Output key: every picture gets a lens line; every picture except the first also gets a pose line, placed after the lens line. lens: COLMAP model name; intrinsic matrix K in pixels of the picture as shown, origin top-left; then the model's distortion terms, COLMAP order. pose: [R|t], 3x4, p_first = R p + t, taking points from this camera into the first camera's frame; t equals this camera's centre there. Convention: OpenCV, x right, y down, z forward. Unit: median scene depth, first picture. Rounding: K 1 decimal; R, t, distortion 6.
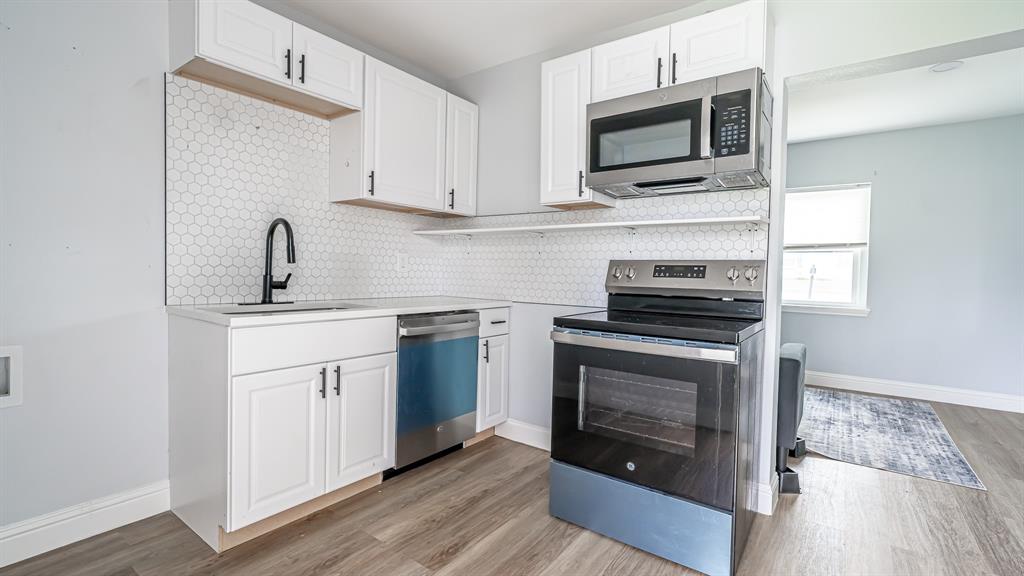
lens RADIAL K [[462.9, 0, 515.4], [0, 462.9, 284.0], [0, 0, 1]] dist [-0.073372, 0.027798]
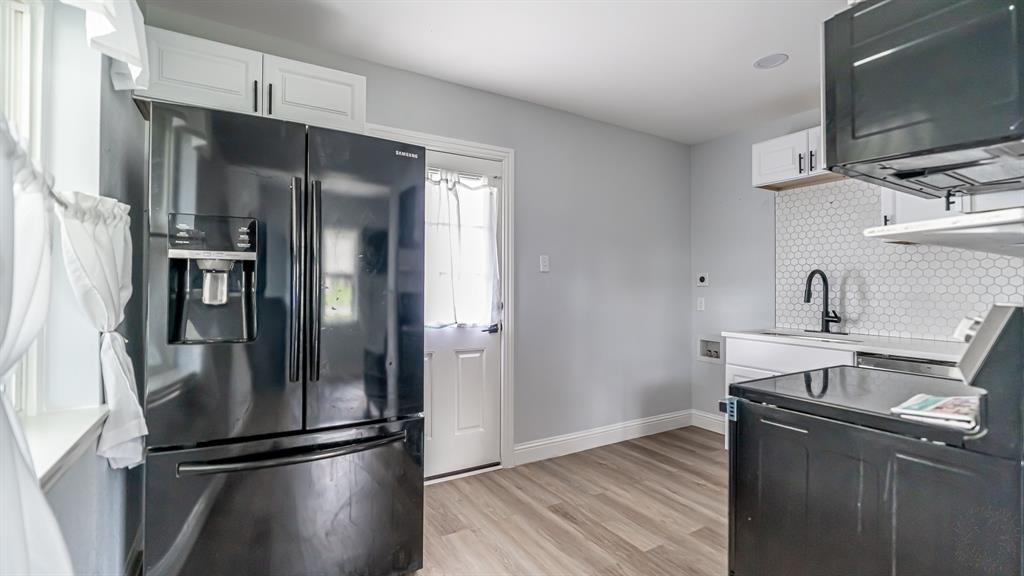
lens RADIAL K [[462.9, 0, 515.4], [0, 462.9, 284.0], [0, 0, 1]] dist [-0.073372, 0.027798]
pose [[-0.406089, -0.026165, -0.913459, 1.060083], [-0.036368, 0.999261, -0.012455, -0.050587], [0.913110, 0.028163, -0.406740, 0.700022]]
